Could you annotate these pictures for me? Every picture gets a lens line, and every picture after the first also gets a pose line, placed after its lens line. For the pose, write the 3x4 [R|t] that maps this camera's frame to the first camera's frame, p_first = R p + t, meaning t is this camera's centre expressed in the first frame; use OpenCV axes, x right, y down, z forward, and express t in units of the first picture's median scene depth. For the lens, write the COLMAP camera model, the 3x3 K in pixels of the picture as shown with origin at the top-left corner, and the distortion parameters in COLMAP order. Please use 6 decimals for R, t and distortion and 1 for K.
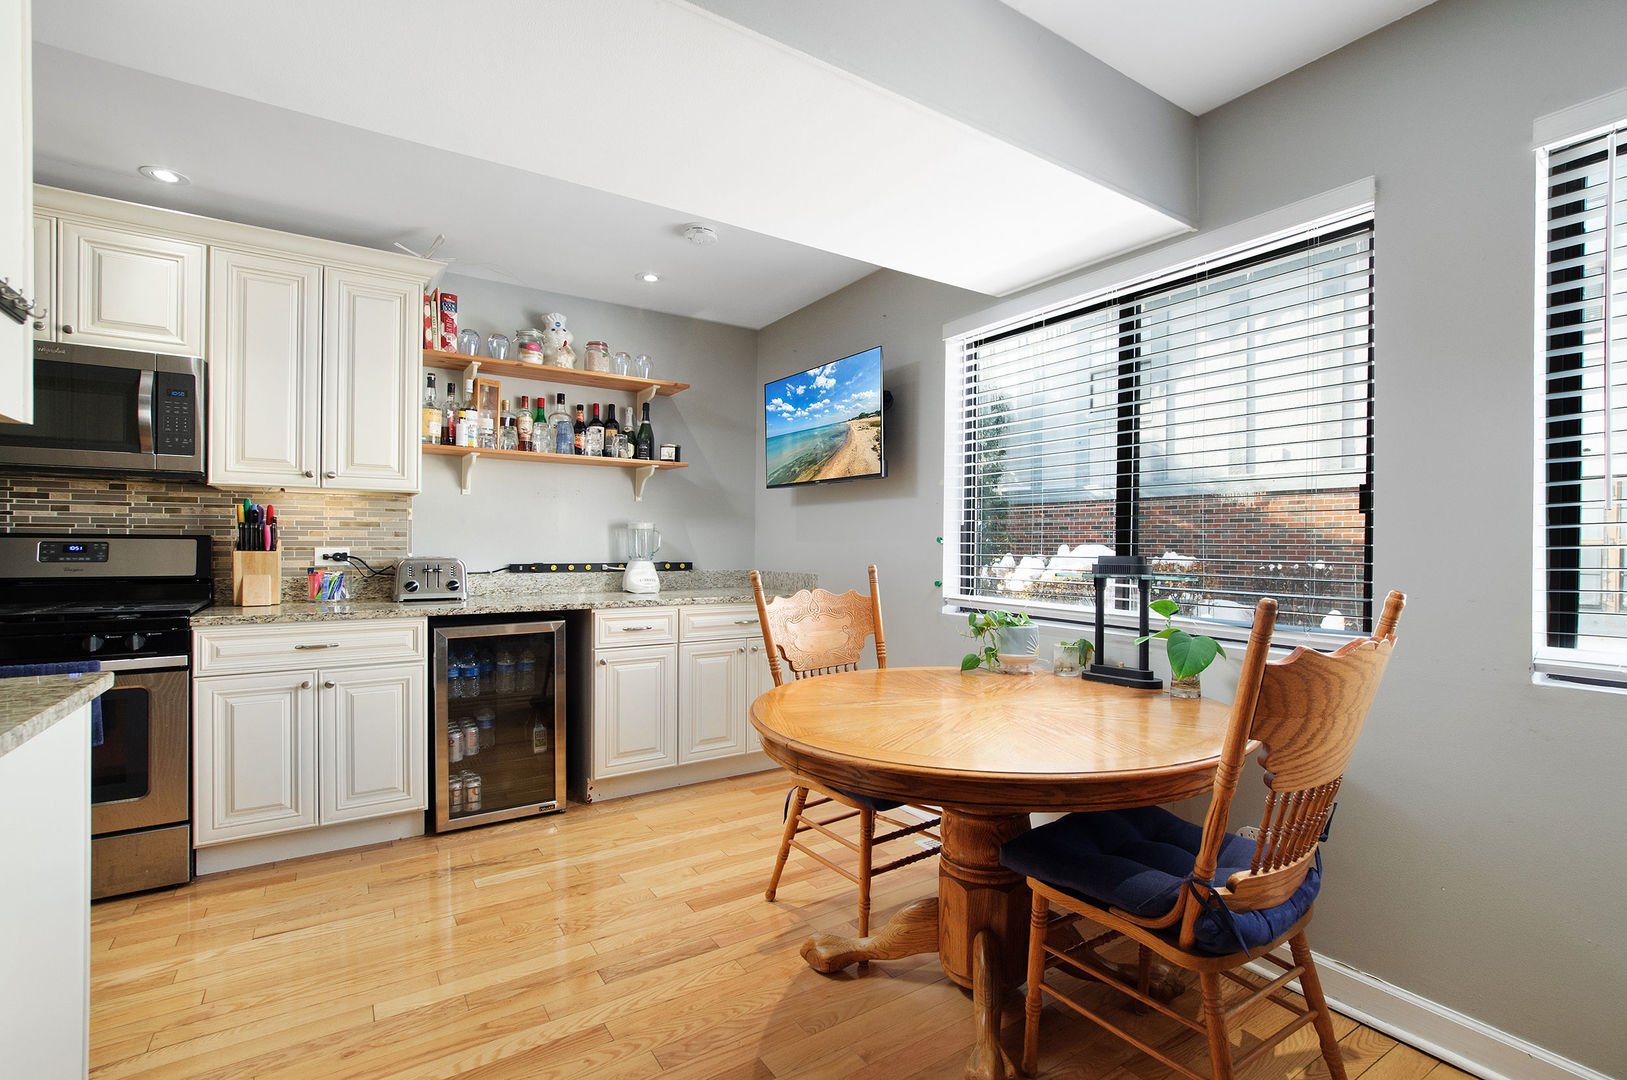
lens RADIAL K [[726.0, 0, 869.8], [0, 726.0, 543.6], [0, 0, 1]] dist [-0.002115, -0.000244]
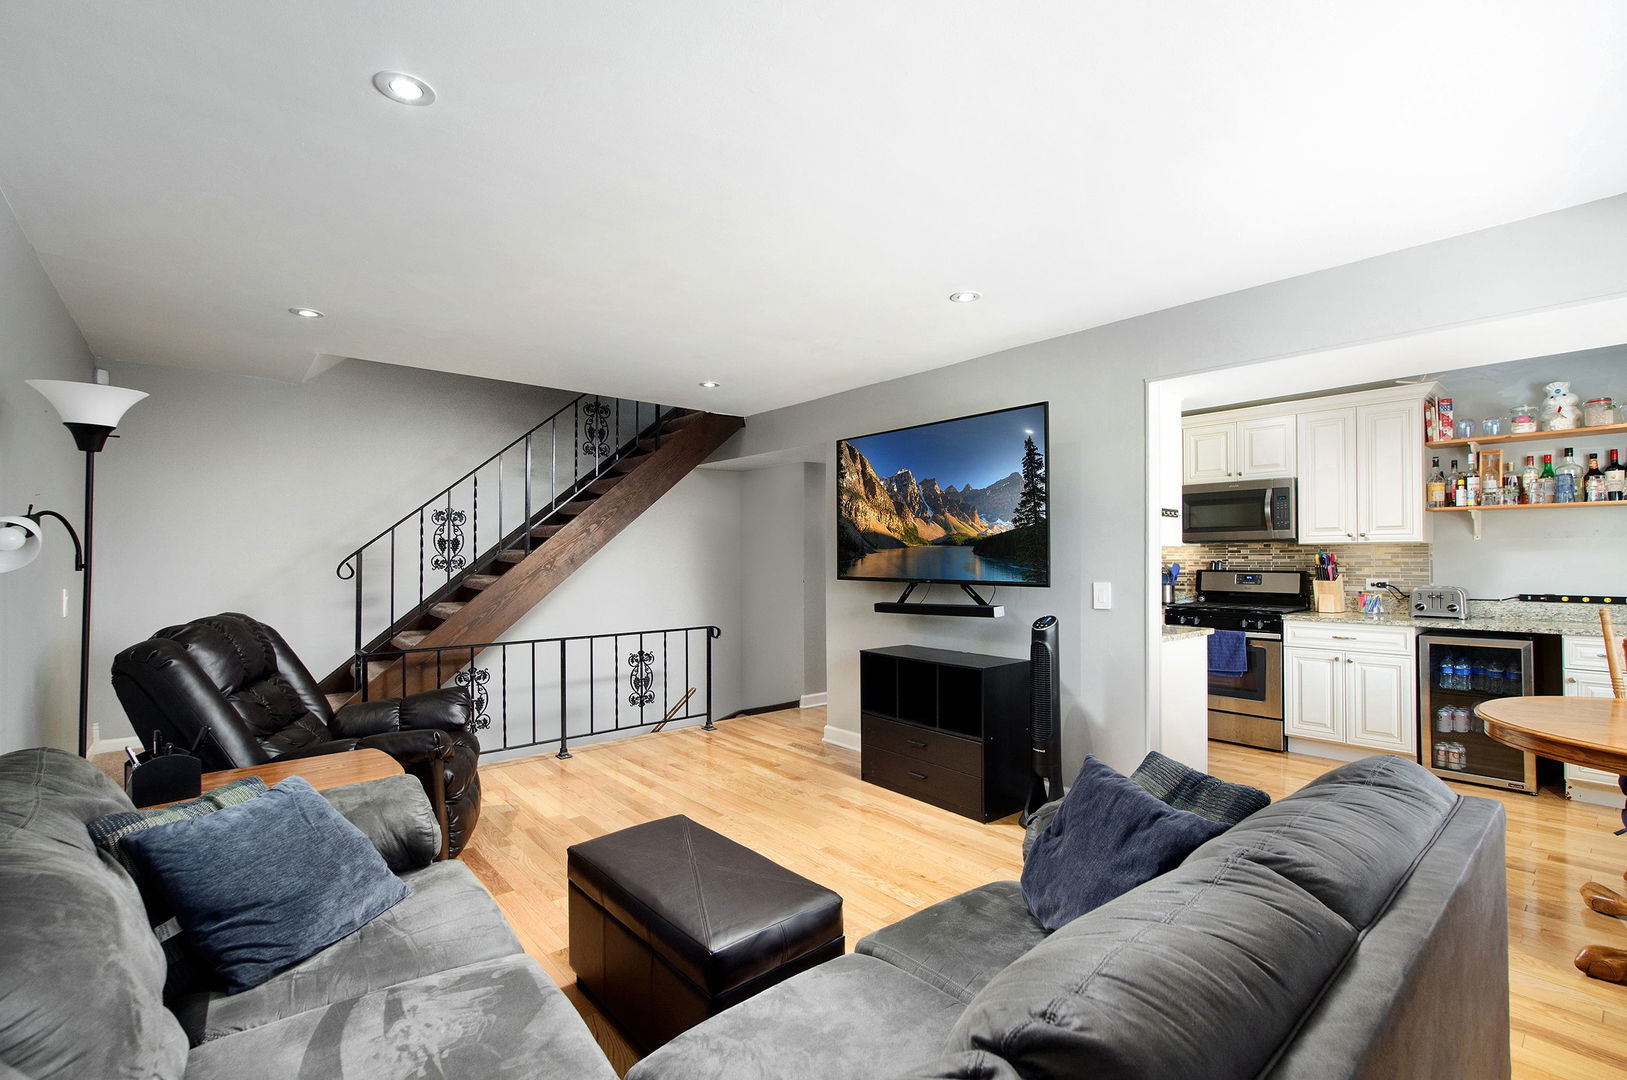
lens RADIAL K [[738.3, 0, 809.9], [0, 738.3, 553.8], [0, 0, 1]] dist [-0.000197, 0.000664]
pose [[0.091386, -0.011994, -0.995743, 0.720087], [0.005624, 0.999918, -0.011528, -0.036540], [0.995800, -0.004546, 0.091446, -0.348344]]
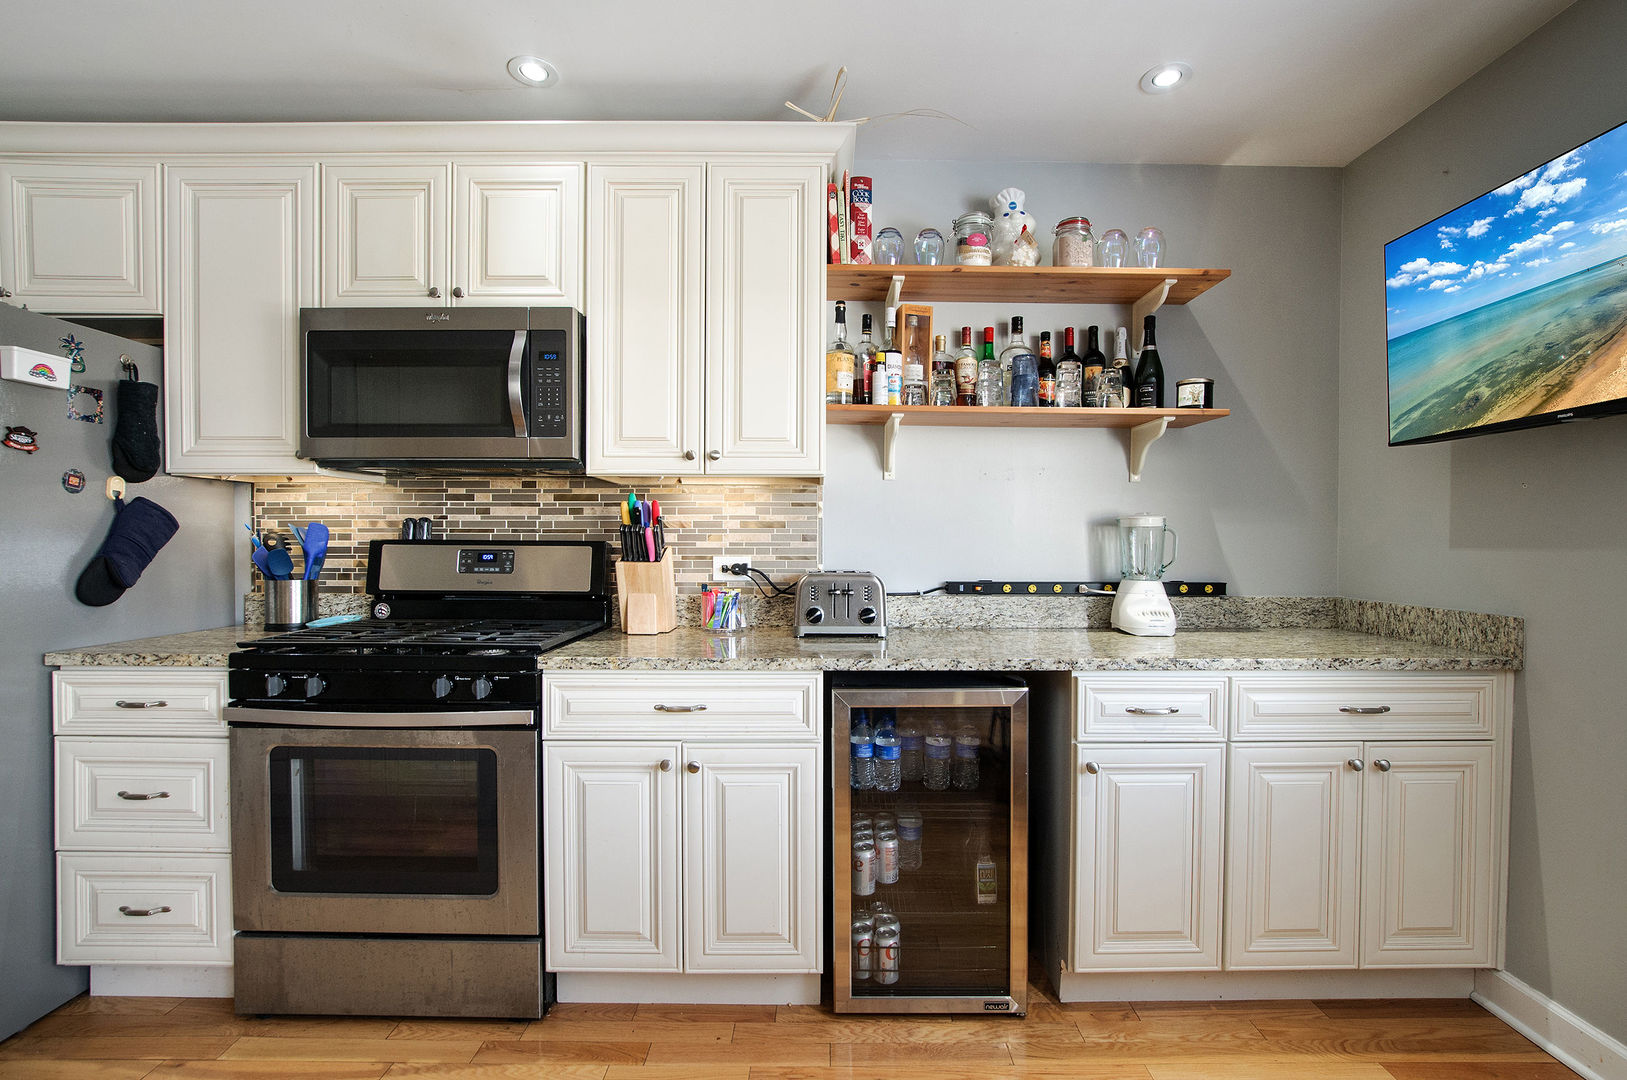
lens RADIAL K [[760.1, 0, 882.8], [0, 760.1, 545.6], [0, 0, 1]] dist [-0.032219, -0.000083]
pose [[0.844567, 0.000988, -0.535449, -0.192342], [0.000881, 0.999994, 0.003234, -0.008248], [0.535449, -0.003203, 0.844561, 0.425656]]
